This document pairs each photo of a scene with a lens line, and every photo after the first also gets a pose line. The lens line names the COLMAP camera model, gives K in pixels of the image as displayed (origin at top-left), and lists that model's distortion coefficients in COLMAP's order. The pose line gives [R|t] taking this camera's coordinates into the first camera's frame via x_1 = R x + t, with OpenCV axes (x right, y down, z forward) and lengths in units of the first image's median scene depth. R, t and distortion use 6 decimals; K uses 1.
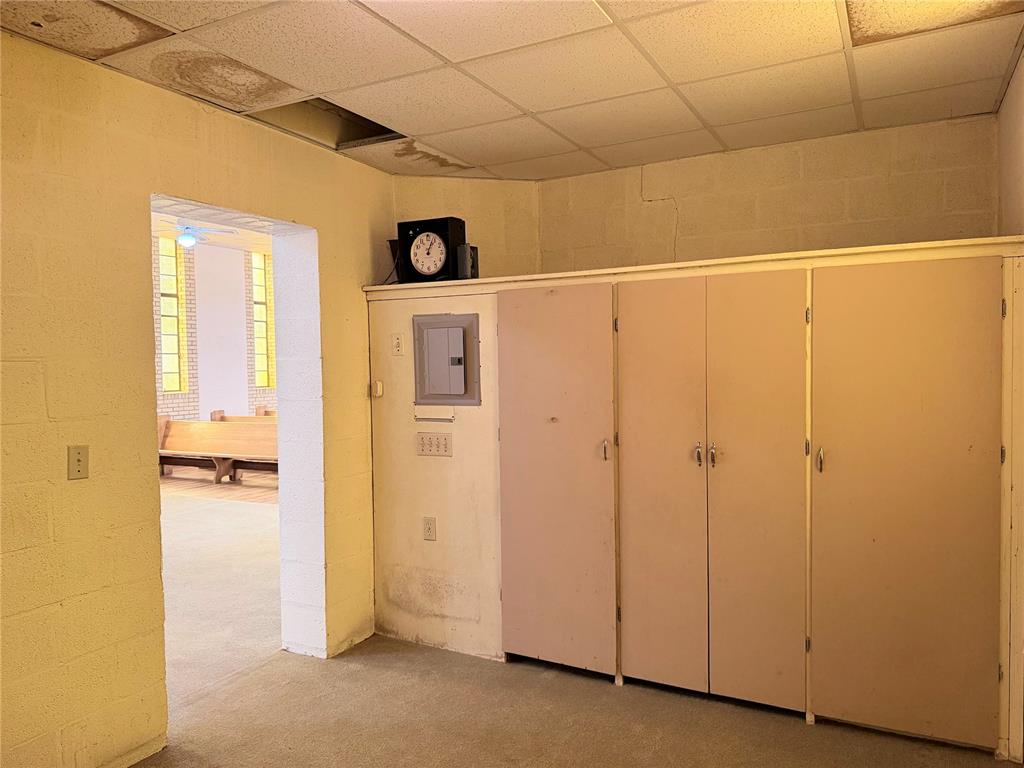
lens RADIAL K [[731.2, 0, 512.9], [0, 731.2, 384.8], [0, 0, 1]] dist [0.044652, -0.060566]
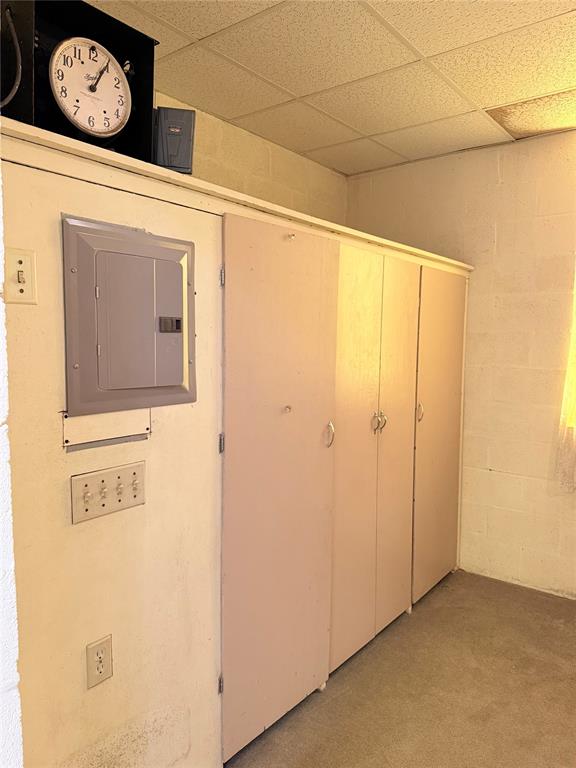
lens RADIAL K [[548.4, 0, 289.3], [0, 548.4, 385.0], [0, 0, 1]] dist [0.044652, -0.060566]
pose [[0.175615, -0.060860, 0.982576, -0.451068], [0.019395, 0.998107, 0.058355, -0.009321], [-0.984268, 0.008809, 0.176463, 0.819461]]
